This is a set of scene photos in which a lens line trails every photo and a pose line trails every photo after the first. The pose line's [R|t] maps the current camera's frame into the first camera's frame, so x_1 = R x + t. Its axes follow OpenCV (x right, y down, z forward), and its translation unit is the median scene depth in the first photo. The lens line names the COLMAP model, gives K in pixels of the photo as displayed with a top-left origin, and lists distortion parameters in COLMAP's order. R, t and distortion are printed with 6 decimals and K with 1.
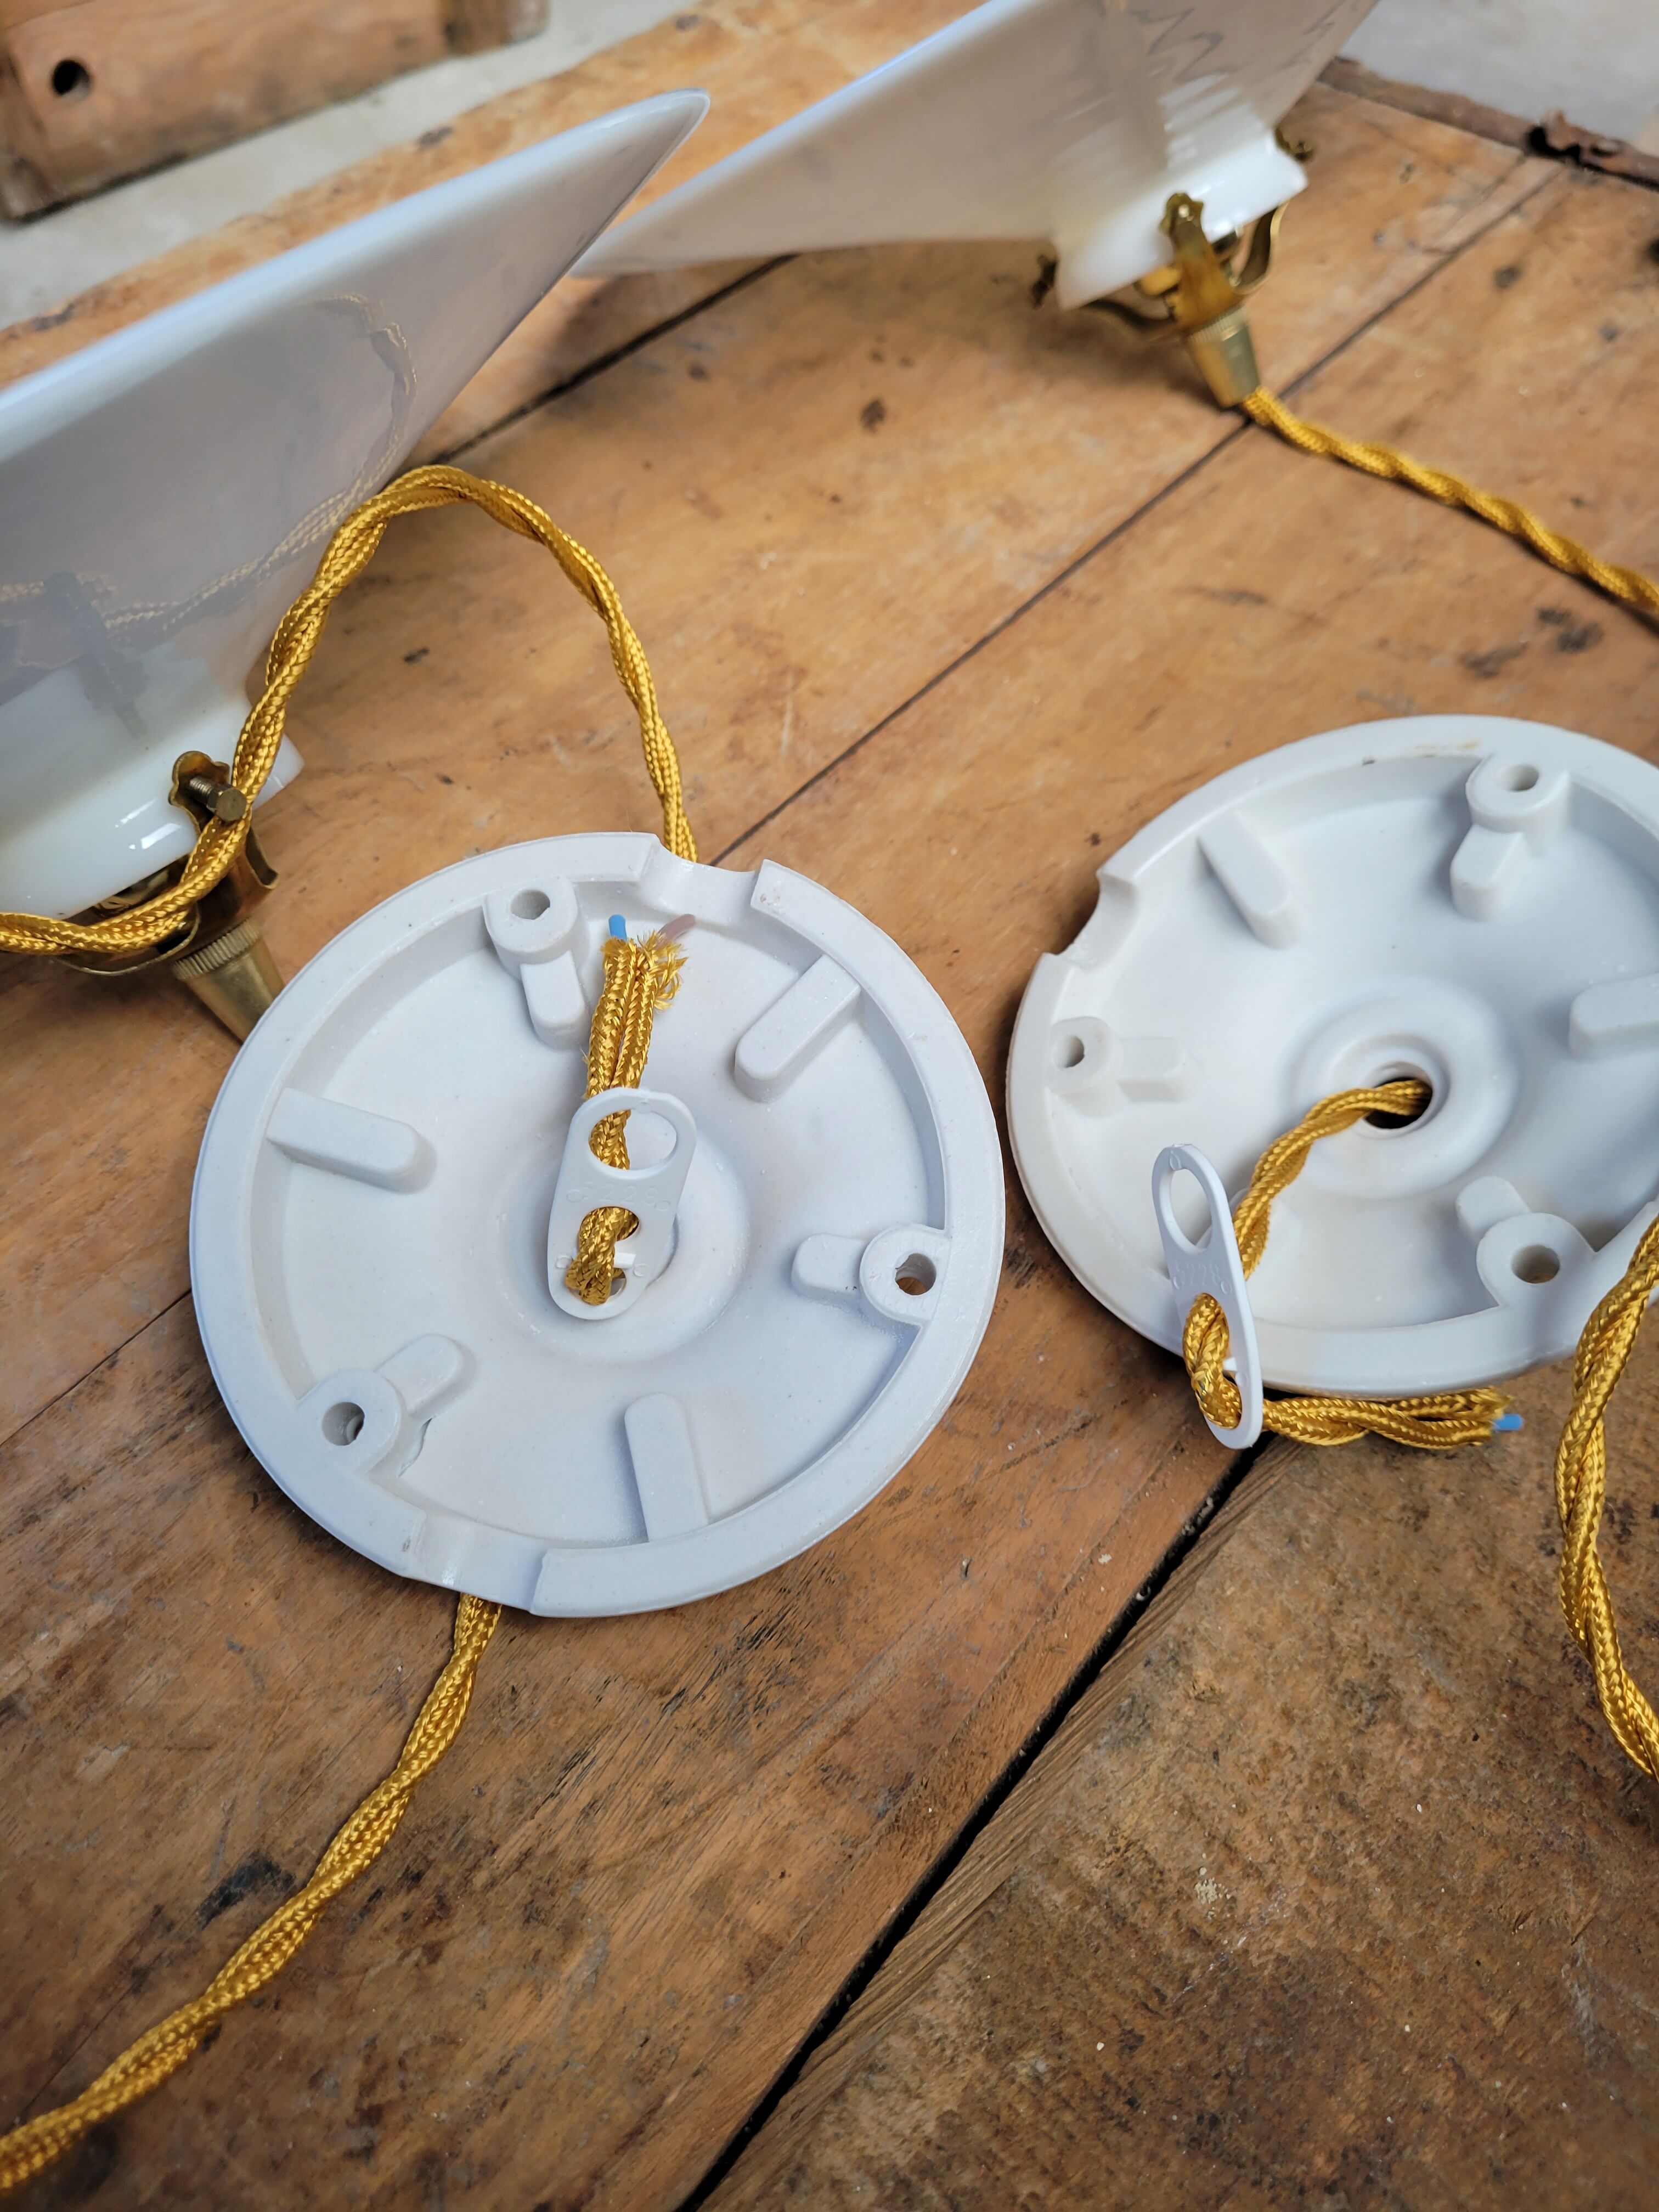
lens RADIAL K [[1703.9, 0, 846.7], [0, 1703.9, 1119.3], [0, 0, 1]] dist [0.030431, -0.031290]
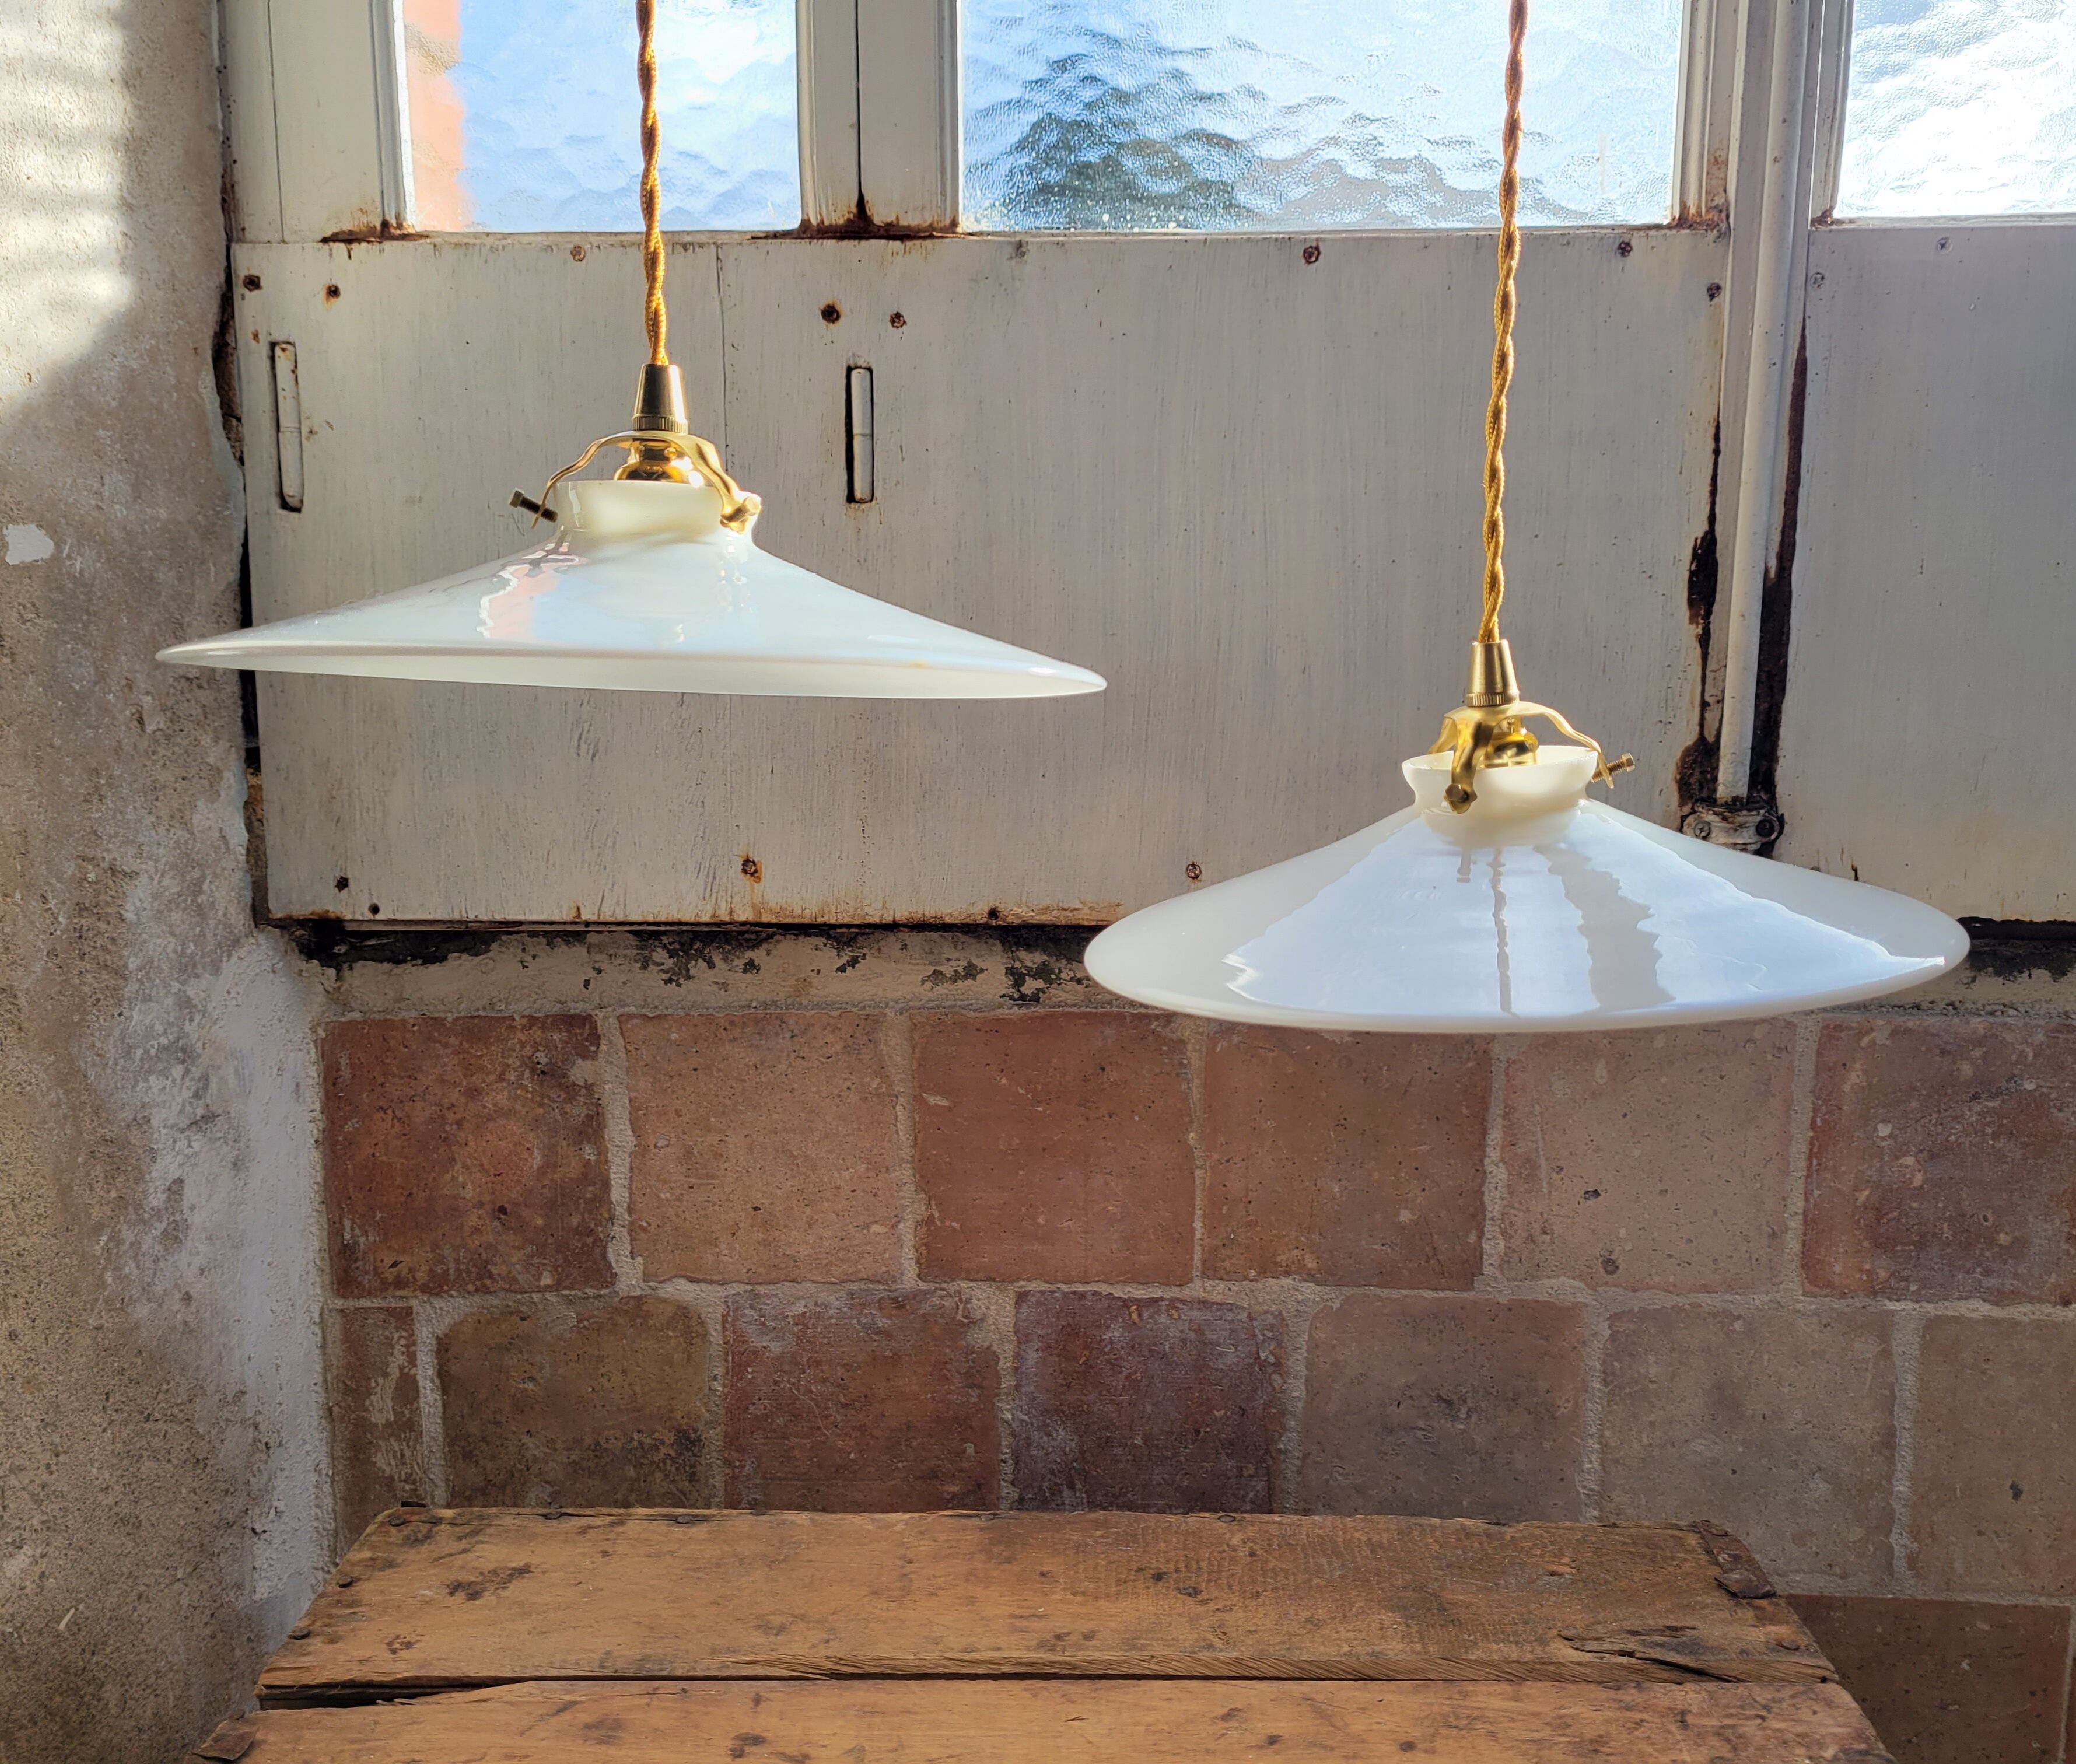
lens RADIAL K [[1775.1, 0, 1050.4], [0, 1775.1, 874.2], [0, 0, 1]] dist [0.052393, -0.034785]
pose [[-0.623691, -0.125527, 0.771526, -1.782007], [0.631705, 0.500396, 0.592075, -2.633591], [-0.460390, 0.856649, -0.232796, 0.799613]]
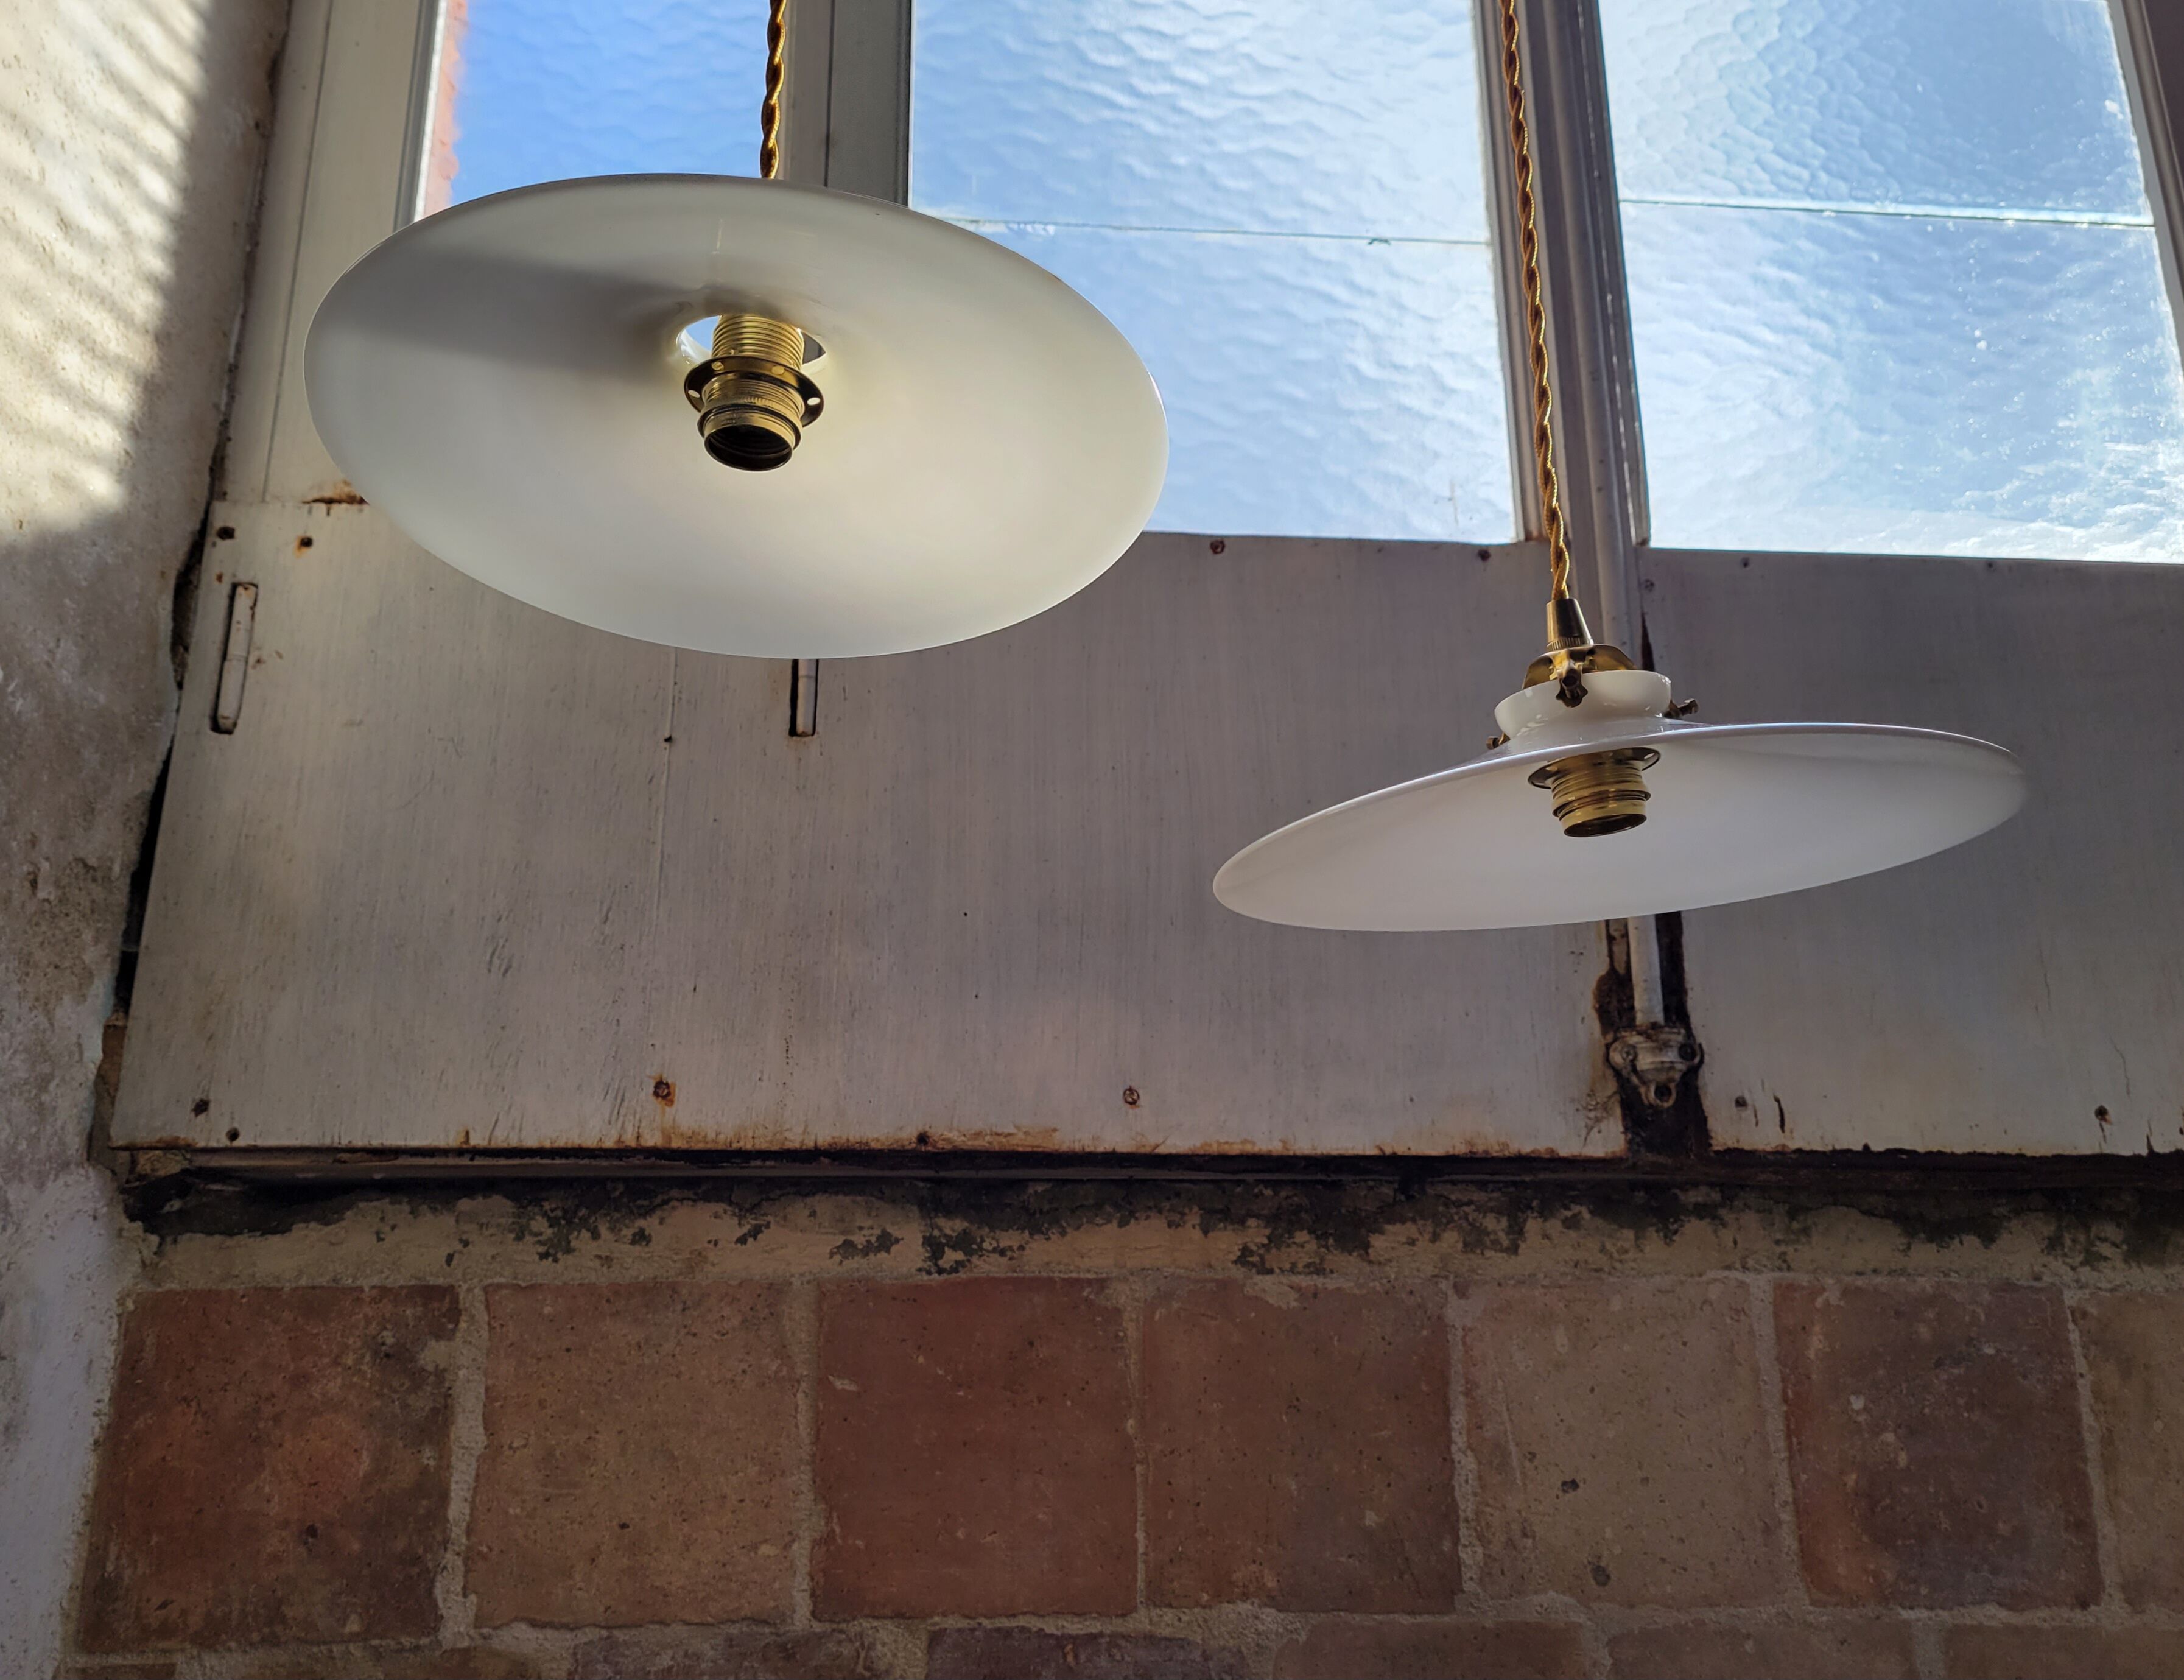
lens RADIAL K [[1862.7, 0, 1051.6], [0, 1862.7, 811.9], [0, 0, 1]] dist [0.053434, -0.043666]
pose [[-0.714879, 0.206238, 0.668142, -1.592389], [0.566434, 0.731061, 0.380397, -2.104400], [-0.410000, 0.650396, -0.639441, 2.113102]]
